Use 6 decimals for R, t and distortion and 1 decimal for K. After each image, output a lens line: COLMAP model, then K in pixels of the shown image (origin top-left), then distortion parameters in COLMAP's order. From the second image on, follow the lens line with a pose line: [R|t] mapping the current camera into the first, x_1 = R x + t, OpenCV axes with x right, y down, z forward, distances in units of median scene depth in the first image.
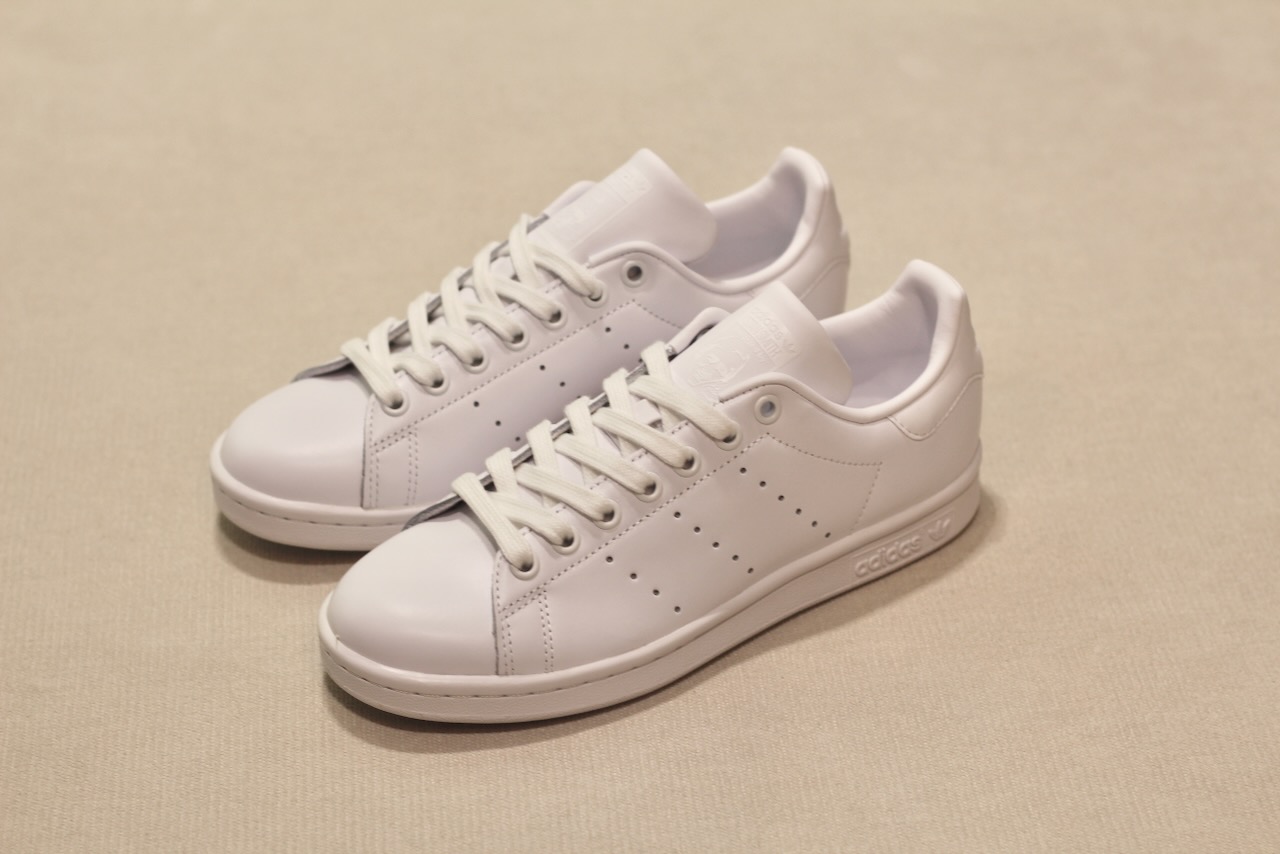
lens RADIAL K [[3121.6, 0, 640.0], [0, 3121.6, 427.0], [0, 0, 1]] dist [-0.088976, -0.433281]
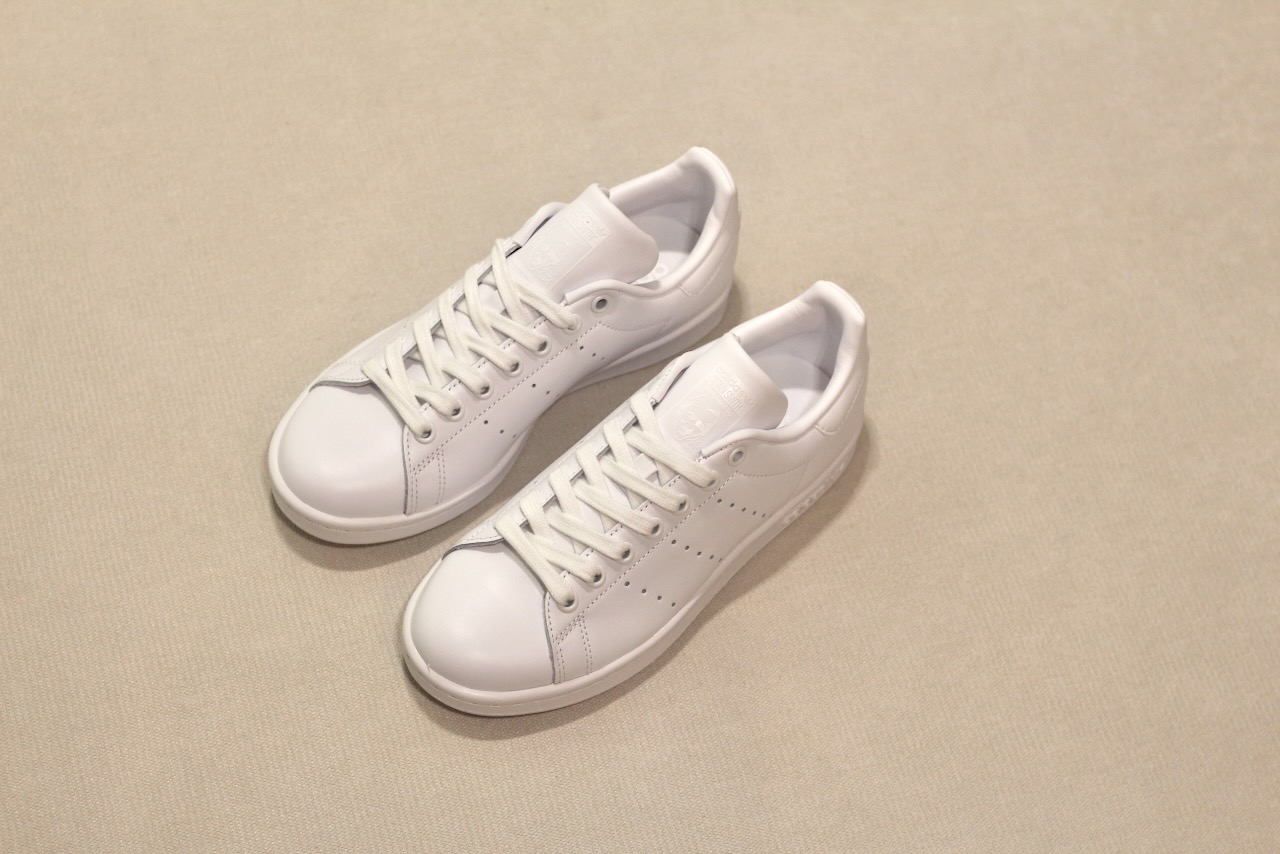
lens RADIAL K [[3121.6, 0, 640.0], [0, 3121.6, 427.0], [0, 0, 1]] dist [-0.088976, -0.433281]
pose [[0.974292, -0.102765, 0.200484, -0.257386], [0.012122, 0.912525, 0.408841, -0.547304], [-0.224961, -0.395900, 0.890312, -0.145778]]
